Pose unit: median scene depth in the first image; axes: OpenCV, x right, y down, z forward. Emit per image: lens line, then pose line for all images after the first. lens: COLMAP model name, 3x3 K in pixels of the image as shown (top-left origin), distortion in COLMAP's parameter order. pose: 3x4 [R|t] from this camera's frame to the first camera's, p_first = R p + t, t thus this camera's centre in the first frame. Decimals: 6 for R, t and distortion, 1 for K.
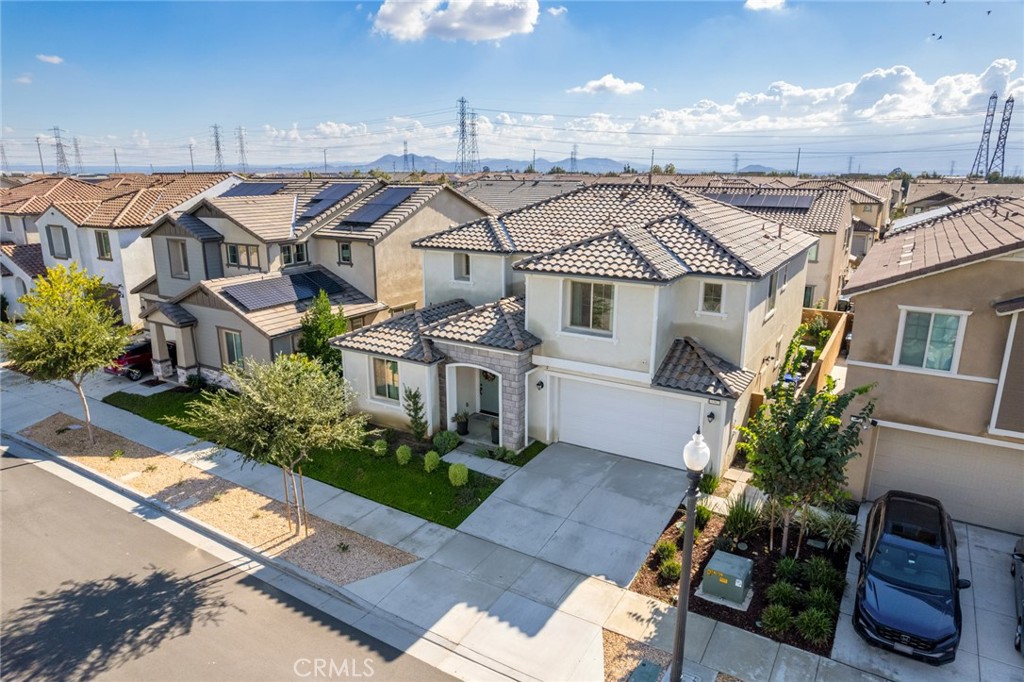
lens RADIAL K [[656.2, 0, 508.1], [0, 656.2, 345.4], [0, 0, 1]] dist [-0.079577, 0.072285]
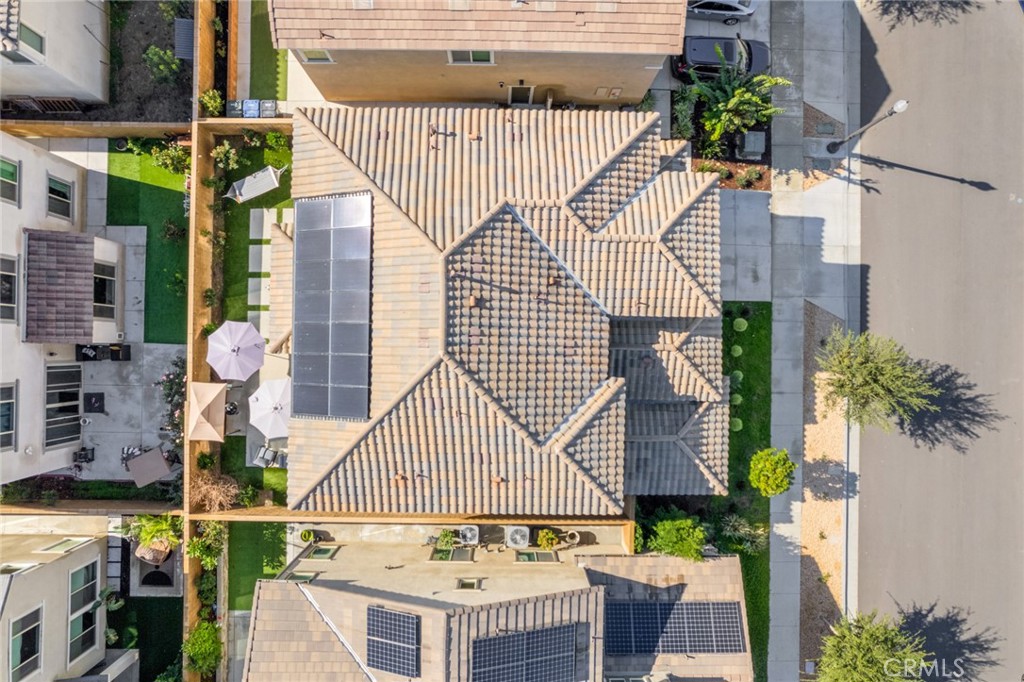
lens RADIAL K [[656.2, 0, 508.1], [0, 656.2, 345.4], [0, 0, 1]] dist [-0.079577, 0.072285]
pose [[-0.516441, -0.856278, 0.008752, 0.134024], [0.220224, -0.122931, 0.967672, -1.280261], [-0.827521, 0.501673, 0.252060, 1.036943]]
